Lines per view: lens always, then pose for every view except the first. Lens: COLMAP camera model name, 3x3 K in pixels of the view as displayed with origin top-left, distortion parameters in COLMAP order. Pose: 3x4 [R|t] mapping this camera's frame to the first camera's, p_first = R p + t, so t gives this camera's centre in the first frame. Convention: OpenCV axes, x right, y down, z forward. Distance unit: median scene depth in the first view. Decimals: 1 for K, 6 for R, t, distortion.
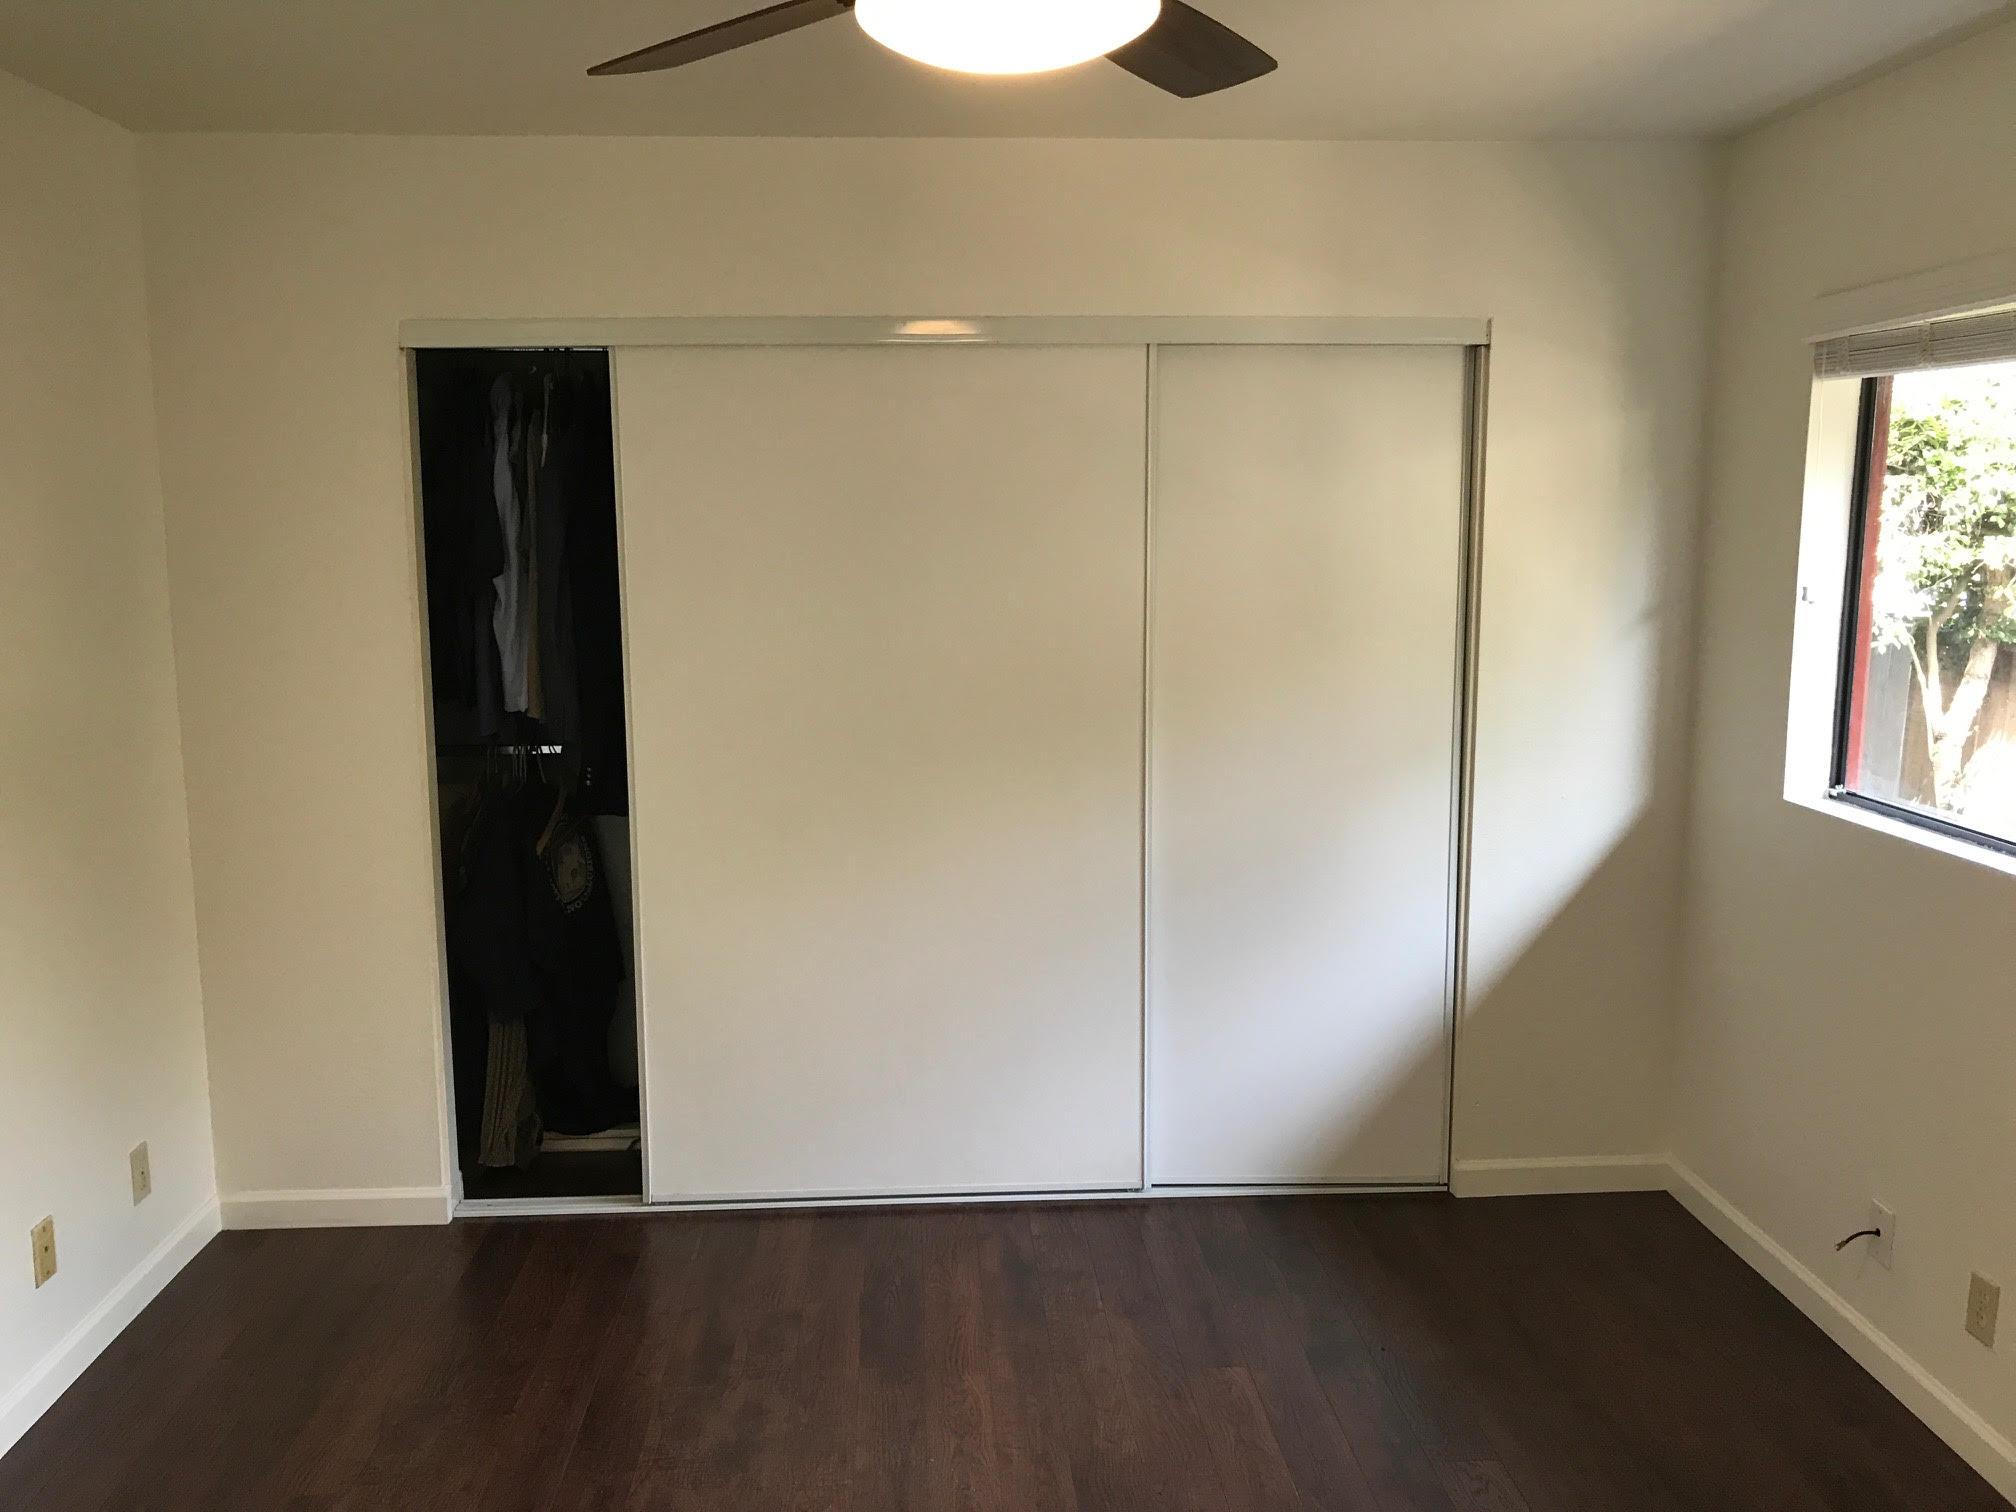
lens RADIAL K [[1641.0, 0, 1008.0], [0, 1641.0, 756.0], [0, 0, 1]] dist [0.025025, -0.015428]
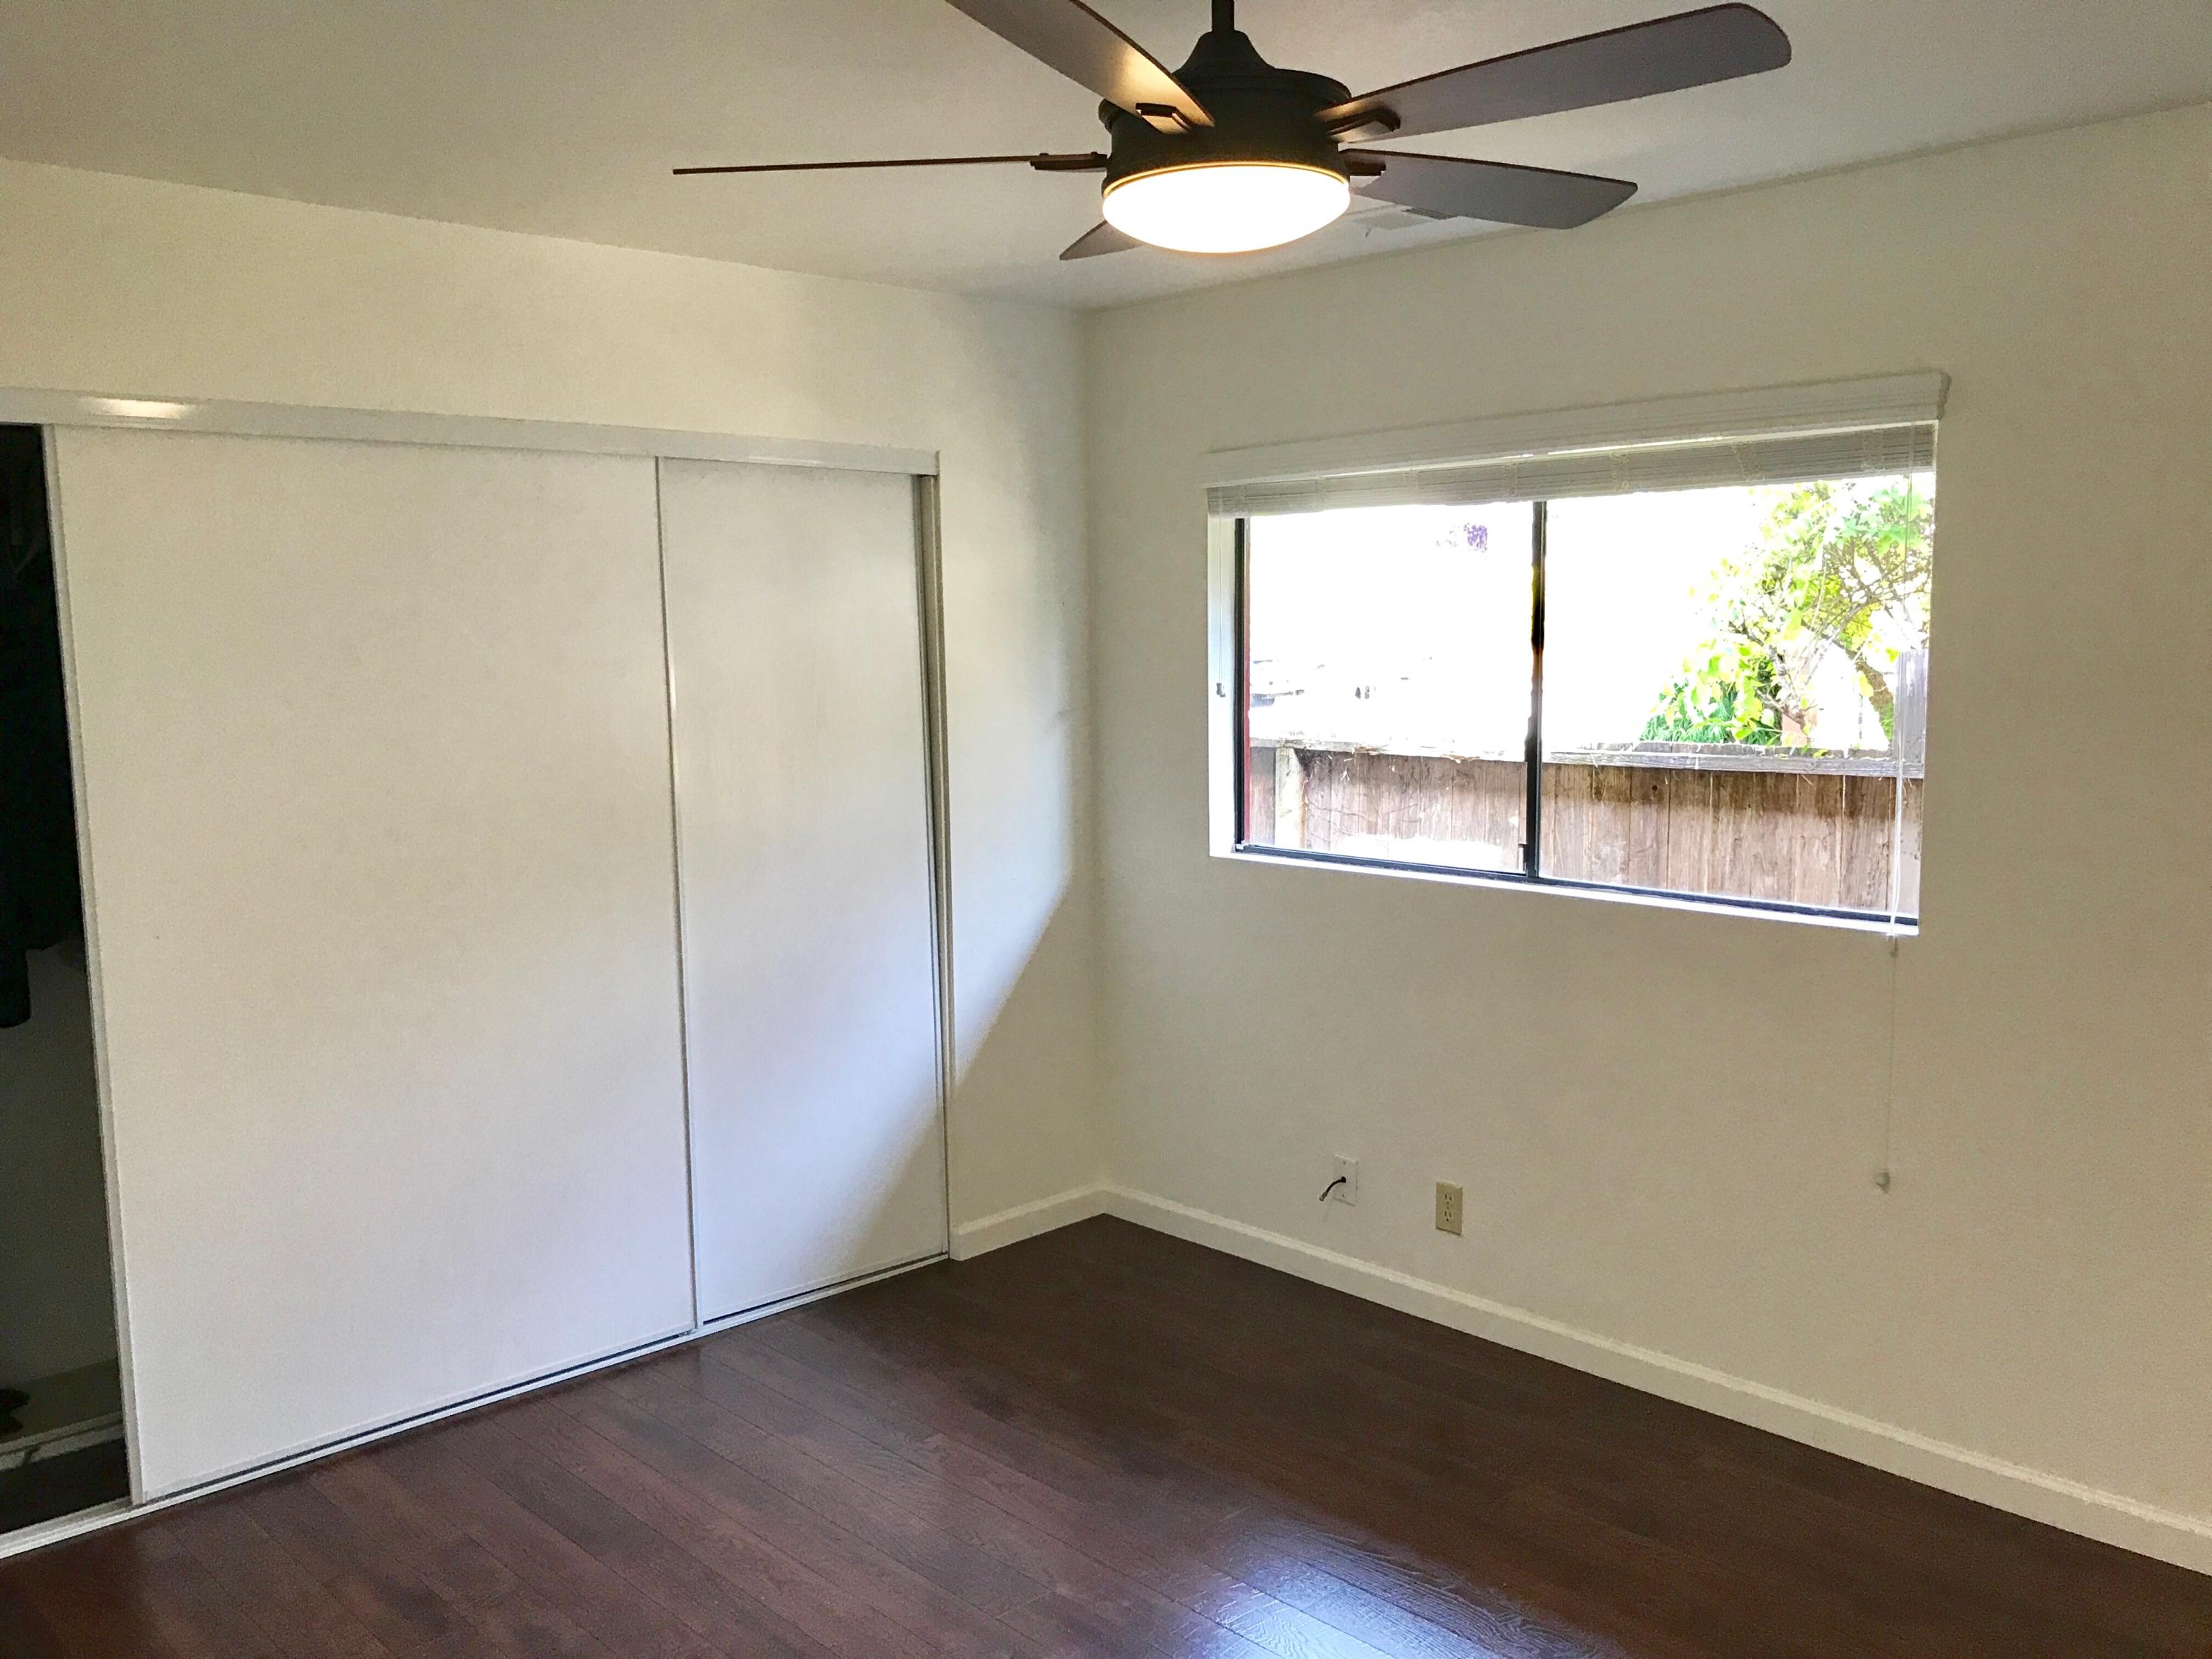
lens RADIAL K [[1800.5, 0, 1106.0], [0, 1800.5, 829.5], [0, 0, 1]] dist [0.025025, -0.015428]
pose [[0.764996, -0.079025, 0.639169, -0.406636], [0.104533, 0.994519, -0.002152, 0.000734], [-0.635495, 0.068460, 0.769064, 0.016337]]
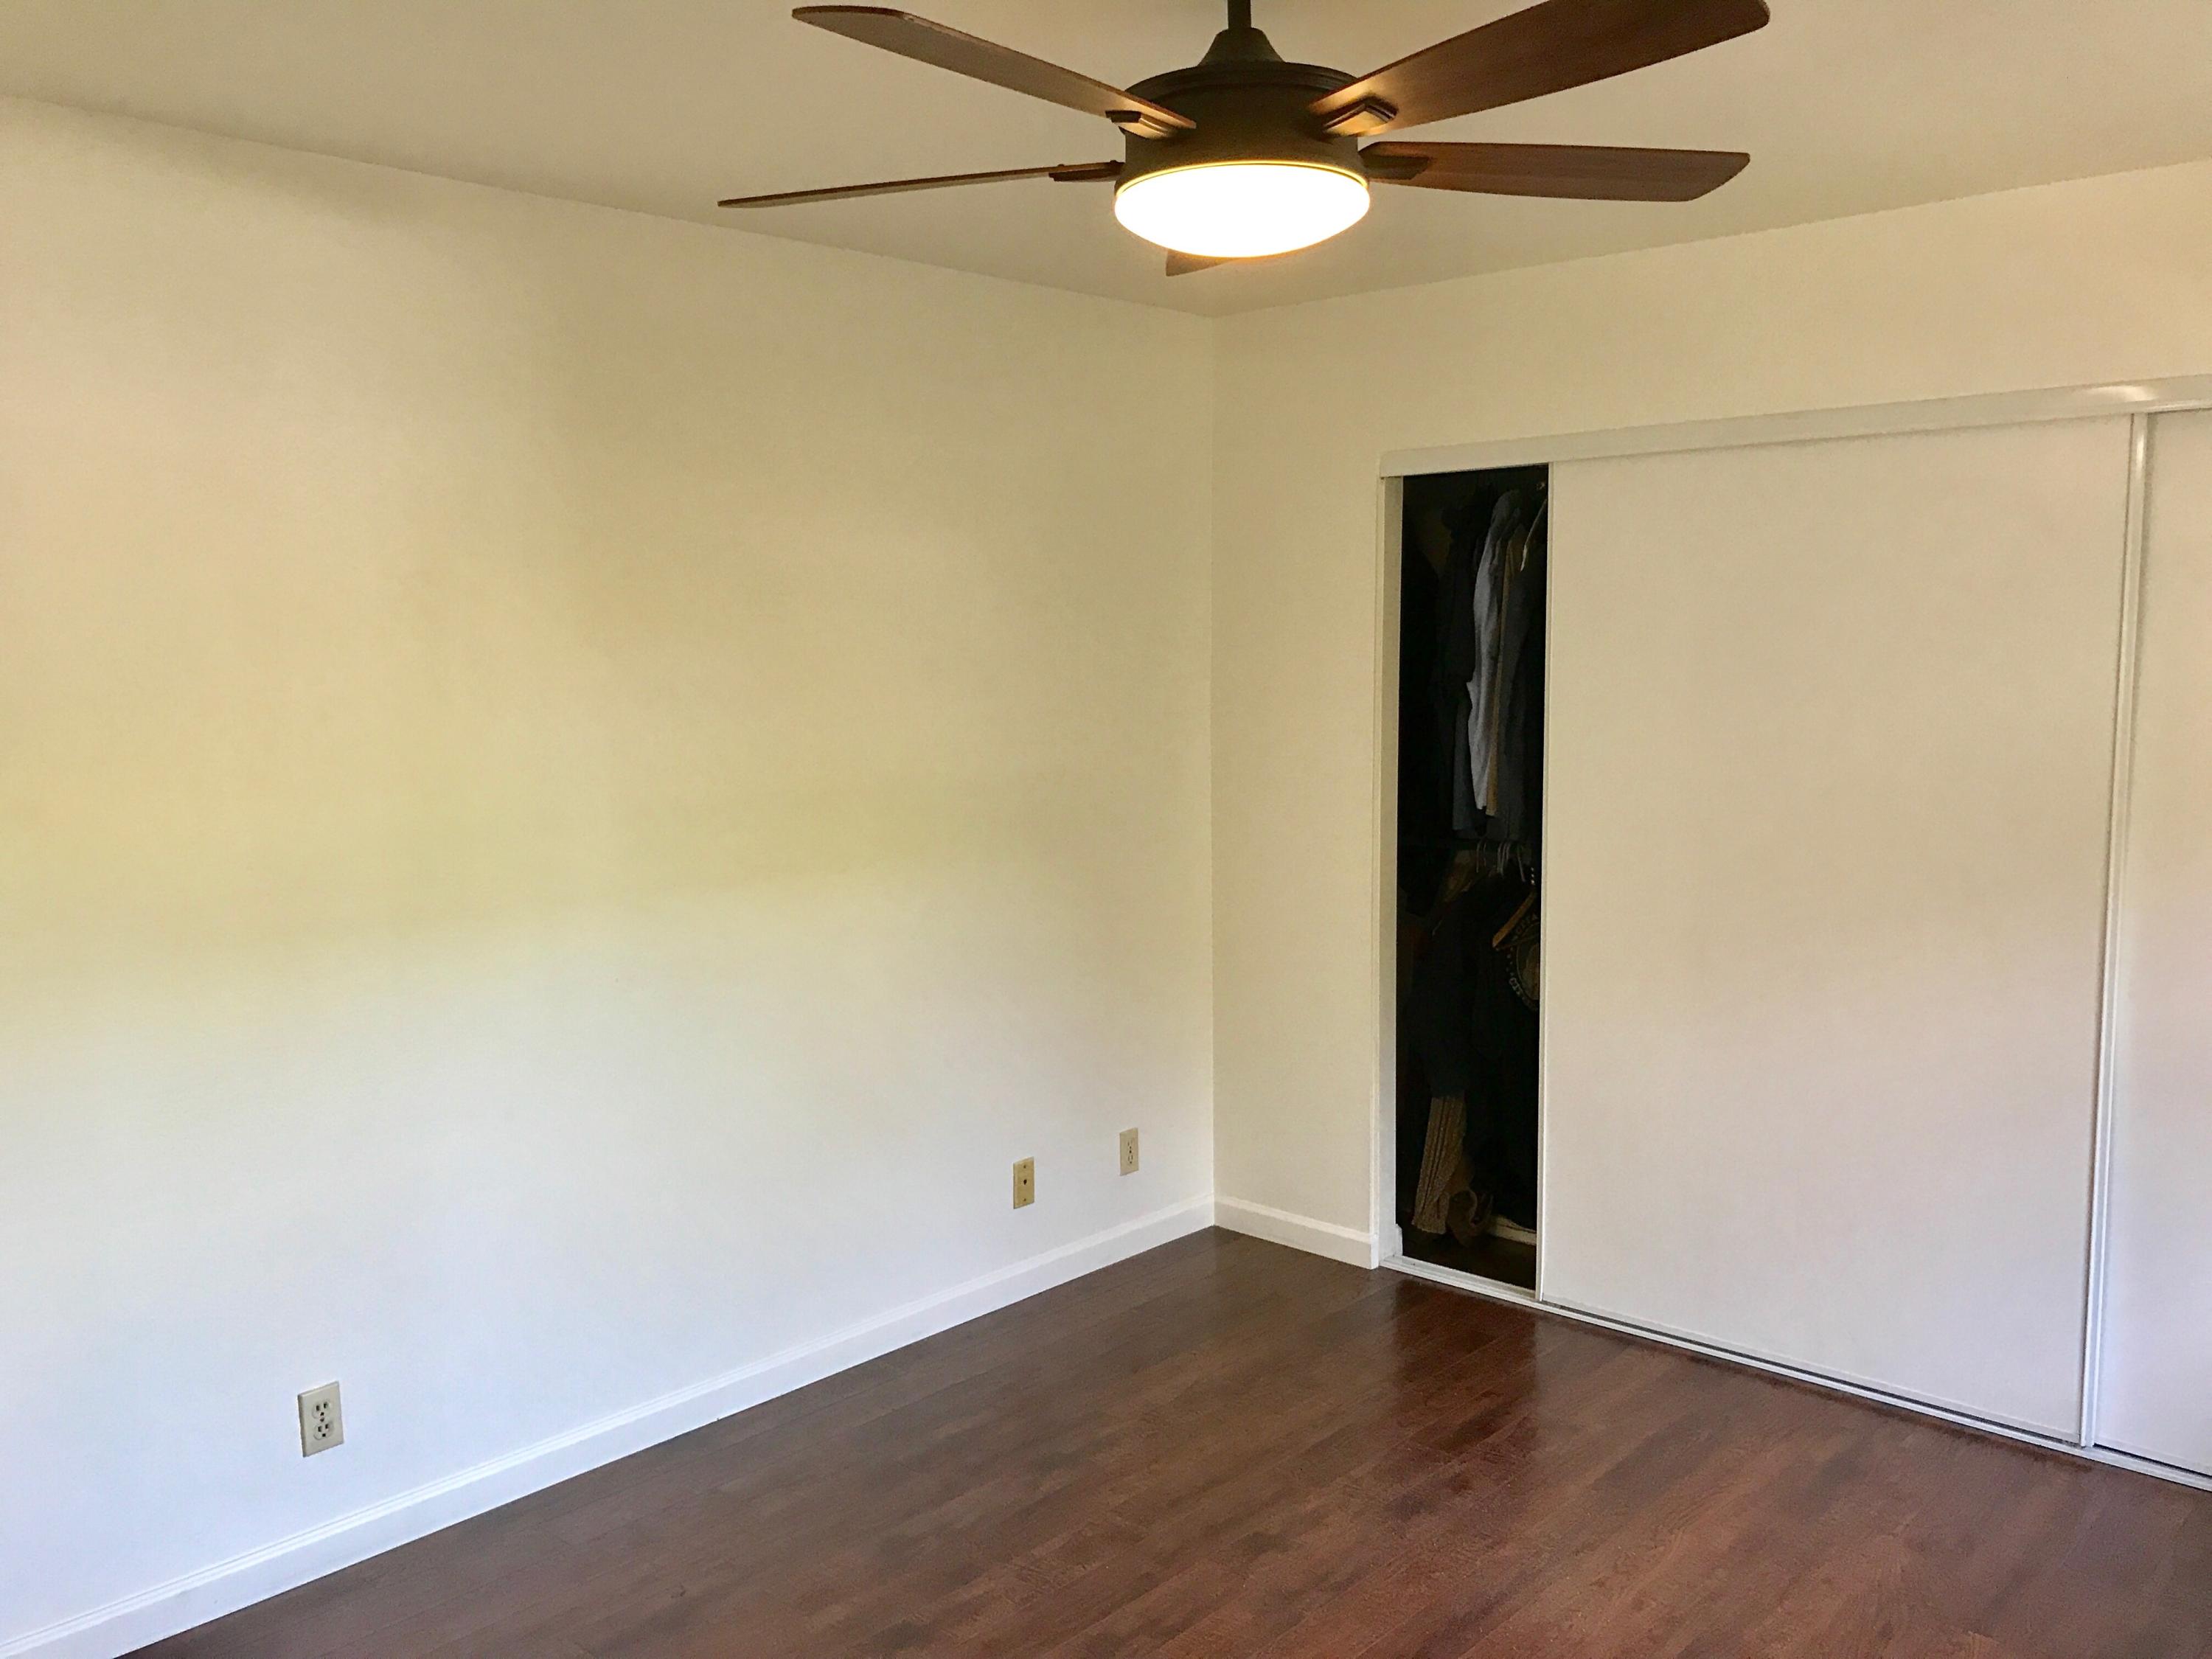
lens RADIAL K [[1814.0, 0, 1106.0], [0, 1814.0, 829.5], [0, 0, 1]] dist [-0.001191, -0.006795]
pose [[0.698581, 0.076201, -0.711462, 0.378522], [-0.097092, 0.995212, 0.011258, -0.003529], [0.708913, 0.061212, 0.702634, 0.008904]]
